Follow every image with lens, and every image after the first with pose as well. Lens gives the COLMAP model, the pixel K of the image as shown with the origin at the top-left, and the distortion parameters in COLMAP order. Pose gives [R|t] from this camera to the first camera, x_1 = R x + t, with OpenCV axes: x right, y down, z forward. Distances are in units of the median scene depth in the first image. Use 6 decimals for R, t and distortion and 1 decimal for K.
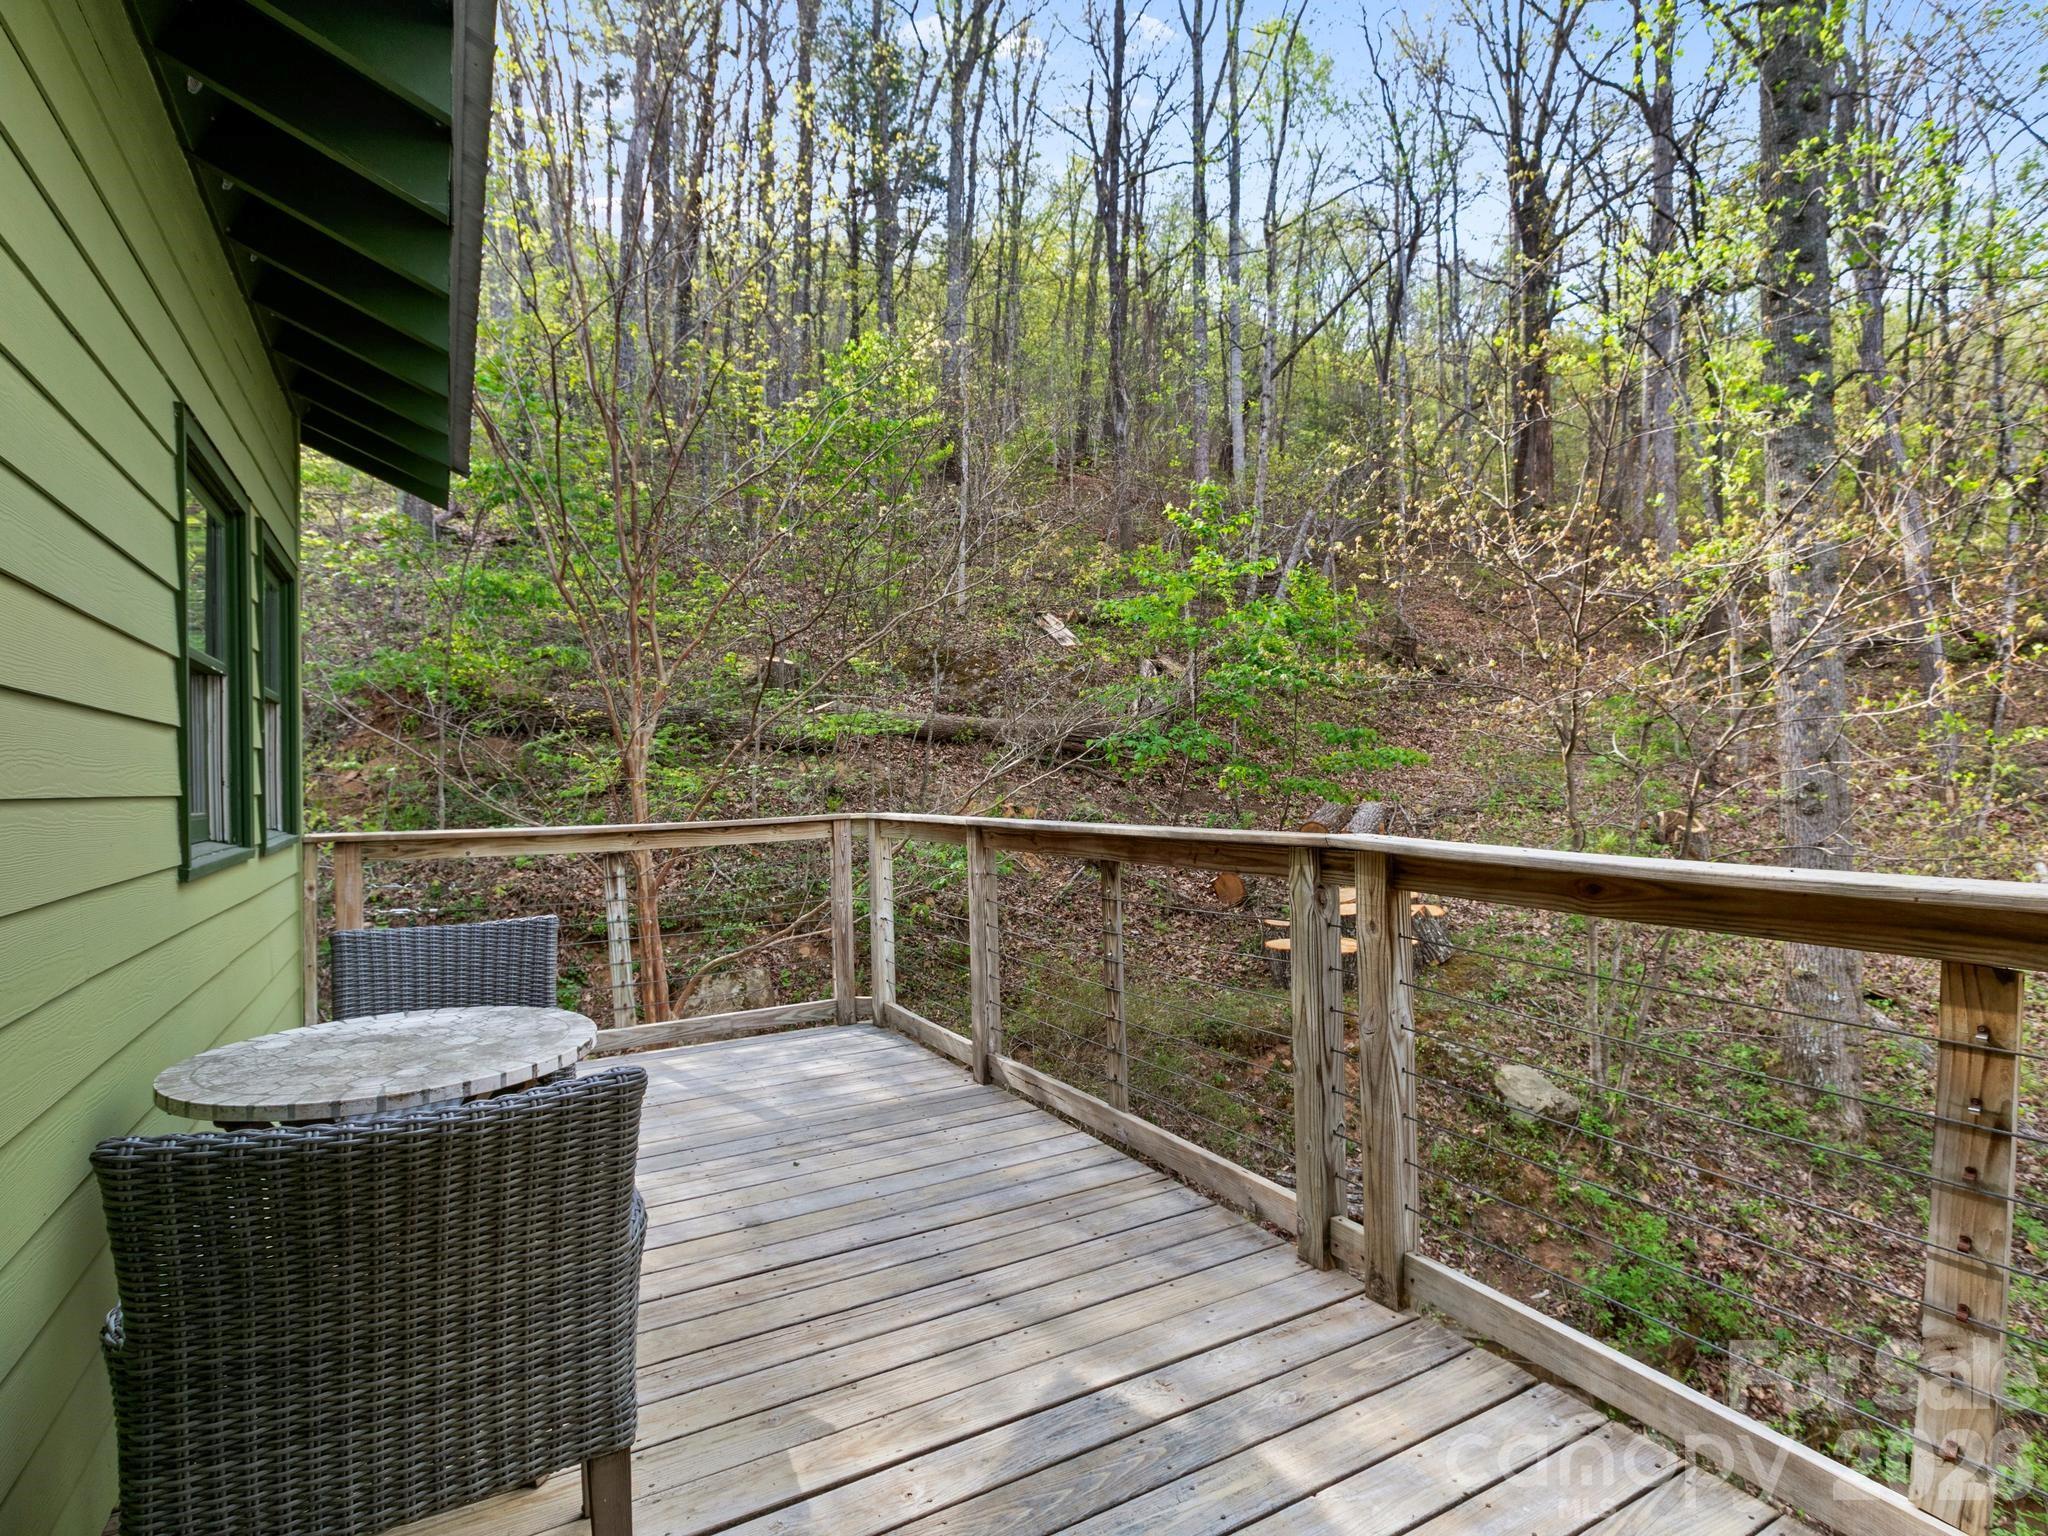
lens RADIAL K [[1032.5, 0, 1033.9], [0, 1032.5, 764.2], [0, 0, 1]] dist [-0.003832, 0.000717]
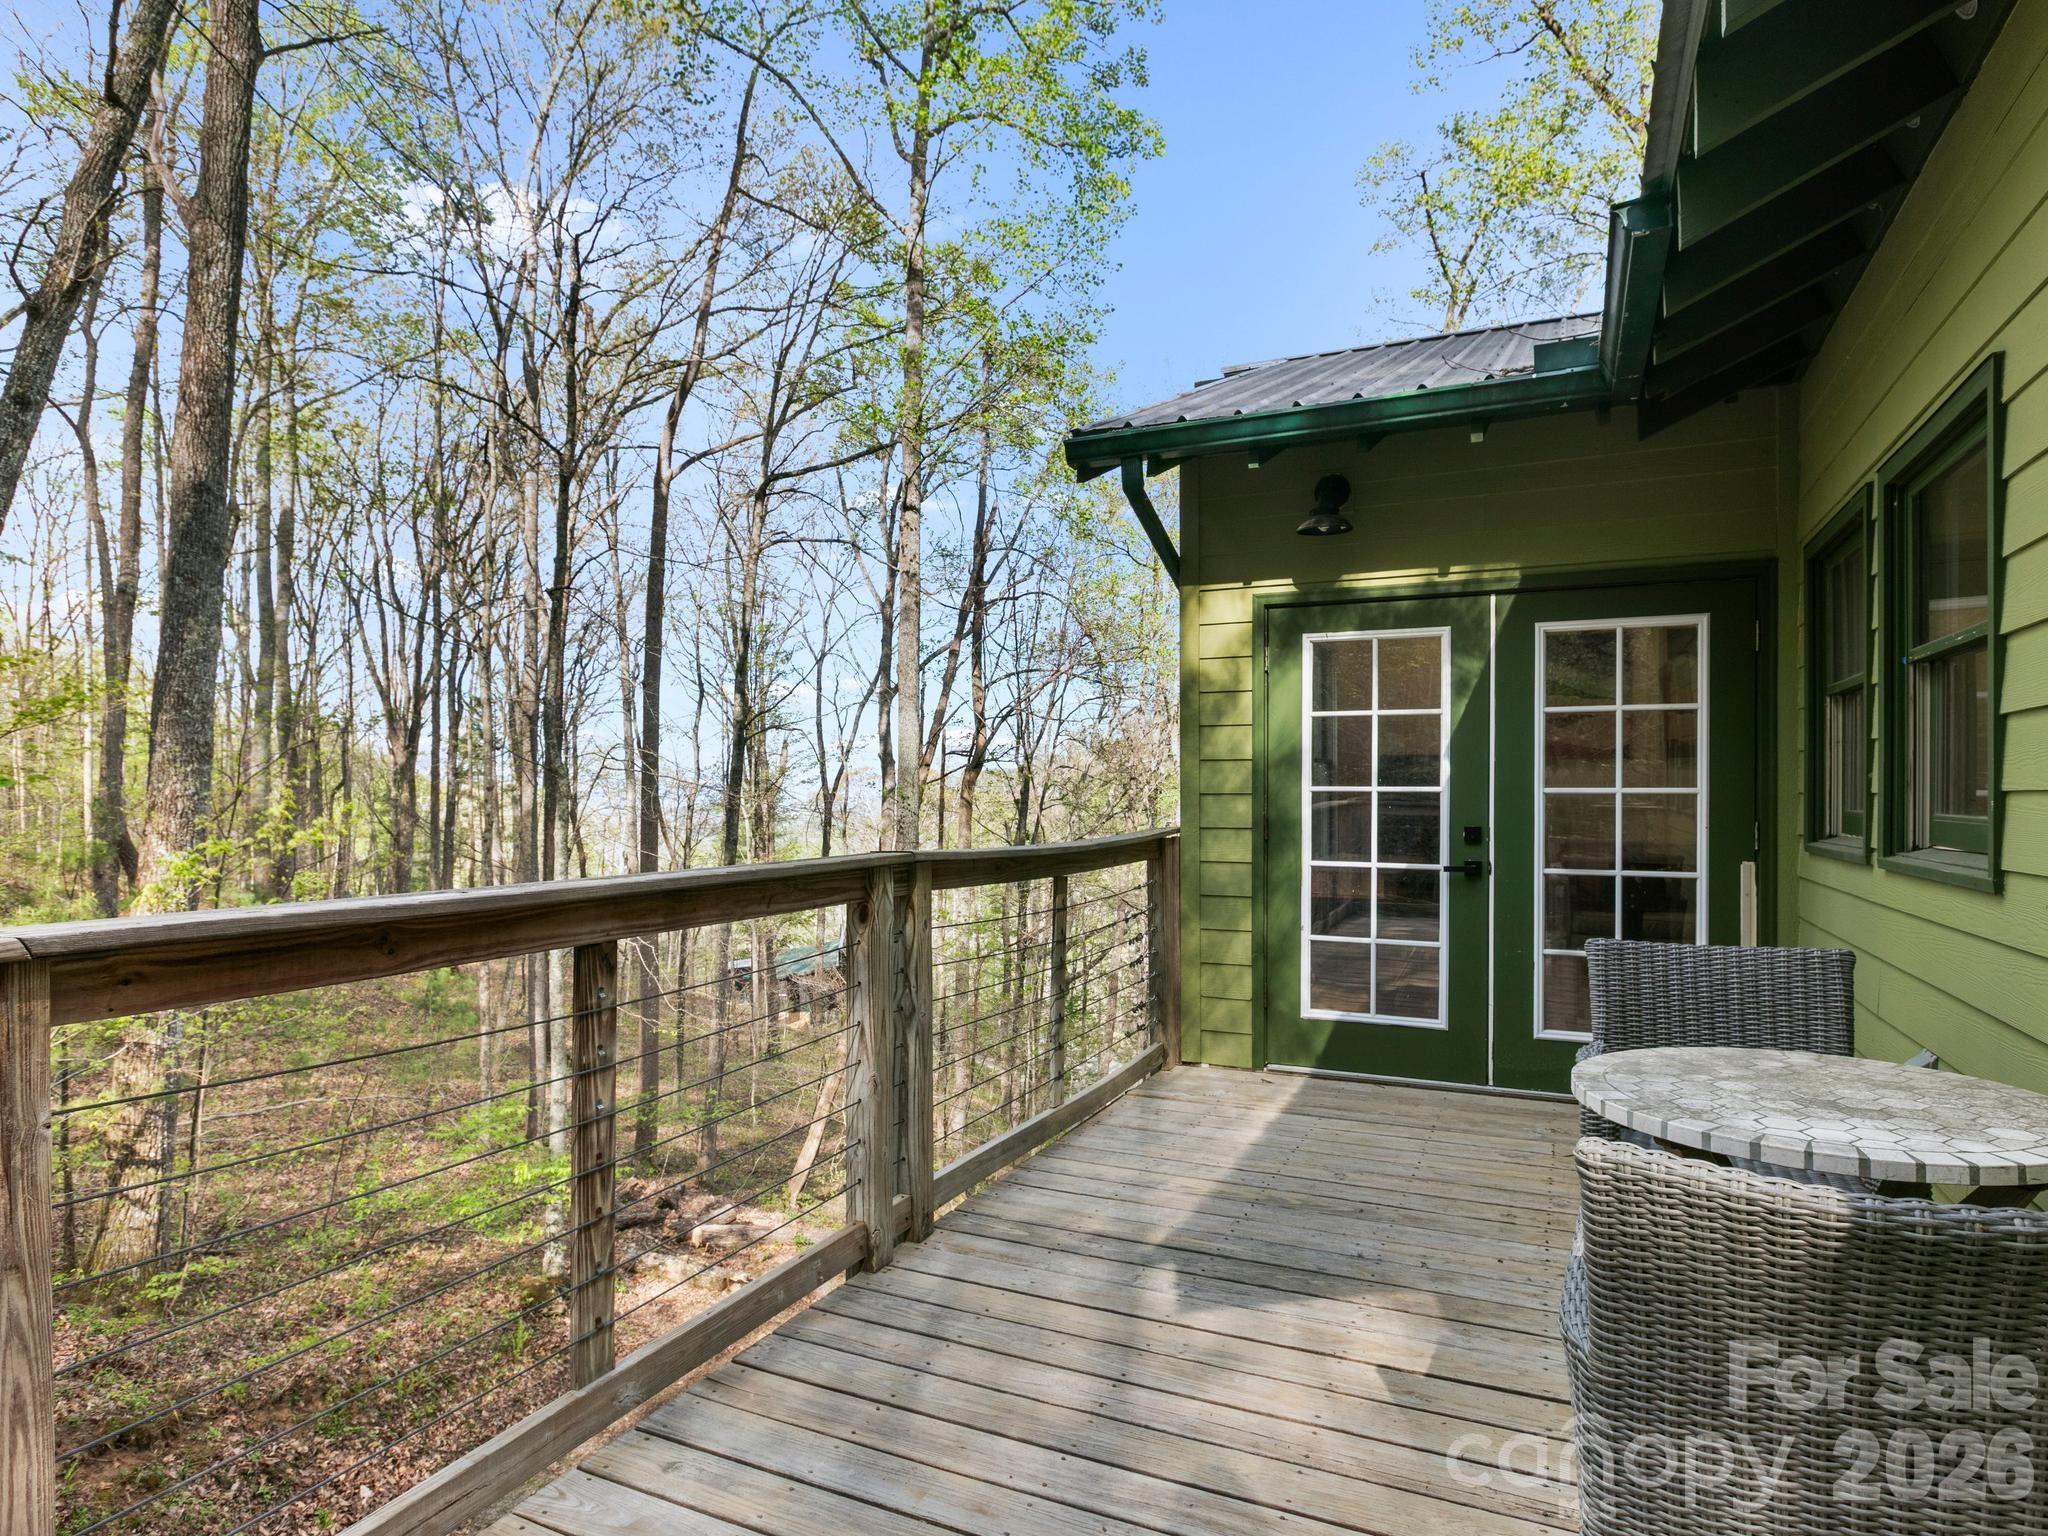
lens RADIAL K [[1179.2, 0, 1024.9], [0, 1179.2, 771.4], [0, 0, 1]] dist [0.007968, 0.001969]
pose [[-0.583189, 0.029399, 0.811804, -0.880757], [0.003364, 0.999424, -0.033777, 0.021137], [-0.812329, -0.016968, -0.582952, 1.745794]]
